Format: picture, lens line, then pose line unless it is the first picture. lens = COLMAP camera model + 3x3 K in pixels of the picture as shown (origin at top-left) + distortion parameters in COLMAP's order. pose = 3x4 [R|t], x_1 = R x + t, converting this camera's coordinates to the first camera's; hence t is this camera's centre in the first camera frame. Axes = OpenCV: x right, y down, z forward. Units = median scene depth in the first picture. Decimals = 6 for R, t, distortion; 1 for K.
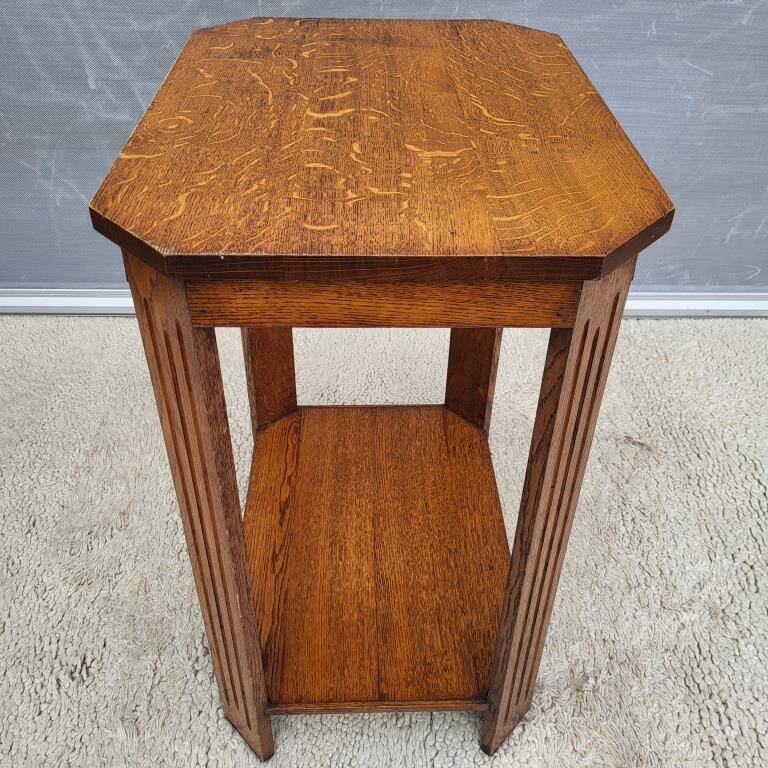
lens RADIAL K [[783.4, 0, 388.7], [0, 783.4, 372.6], [0, 0, 1]] dist [0.046936, -0.024808]
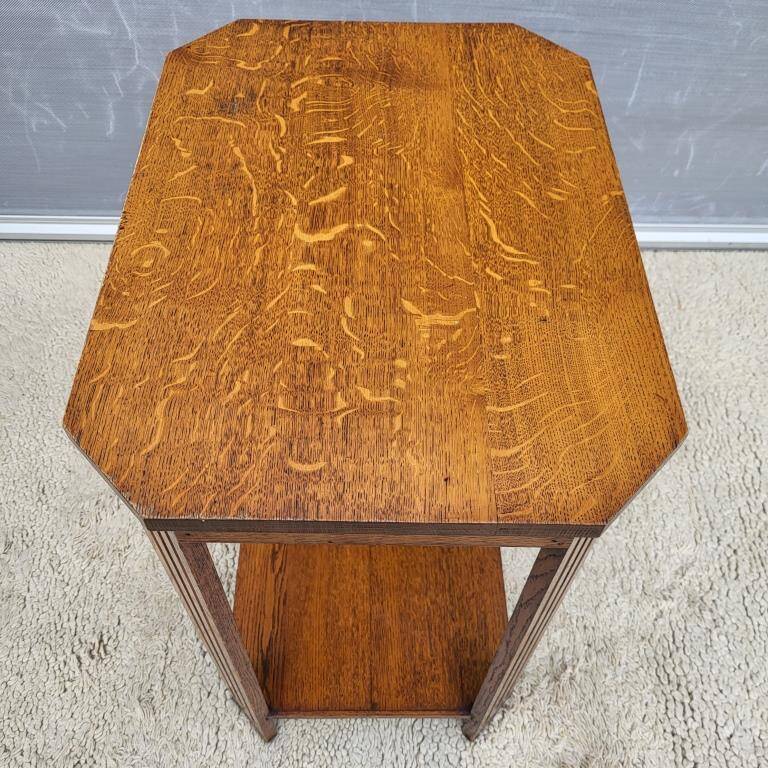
lens RADIAL K [[784.1, 0, 379.3], [0, 784.1, 376.0], [0, 0, 1]] dist [0.040558, -0.017058]
pose [[0.999650, 0.020269, -0.017021, 0.006811], [-0.014929, 0.962816, 0.269744, -0.259892], [0.021855, -0.269395, 0.962782, 0.058266]]
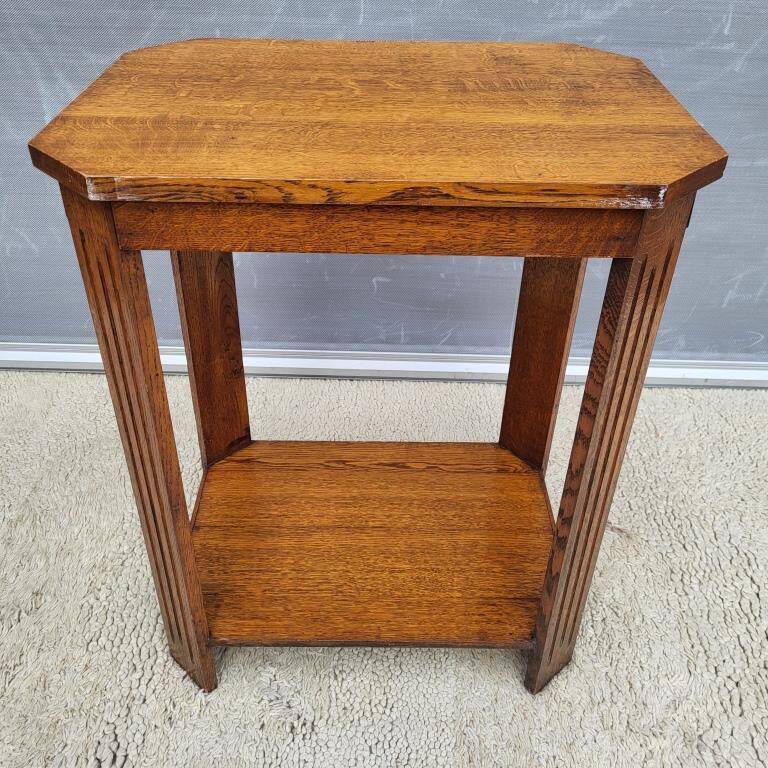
lens RADIAL K [[783.7, 0, 384.0], [0, 783.7, 384.0], [0, 0, 1]] dist [0.050268, -0.036548]
pose [[0.998674, 0.022824, -0.046154, 0.110247], [-0.024865, 0.998716, -0.044135, -0.036045], [0.045088, 0.045224, 0.997959, 0.105176]]
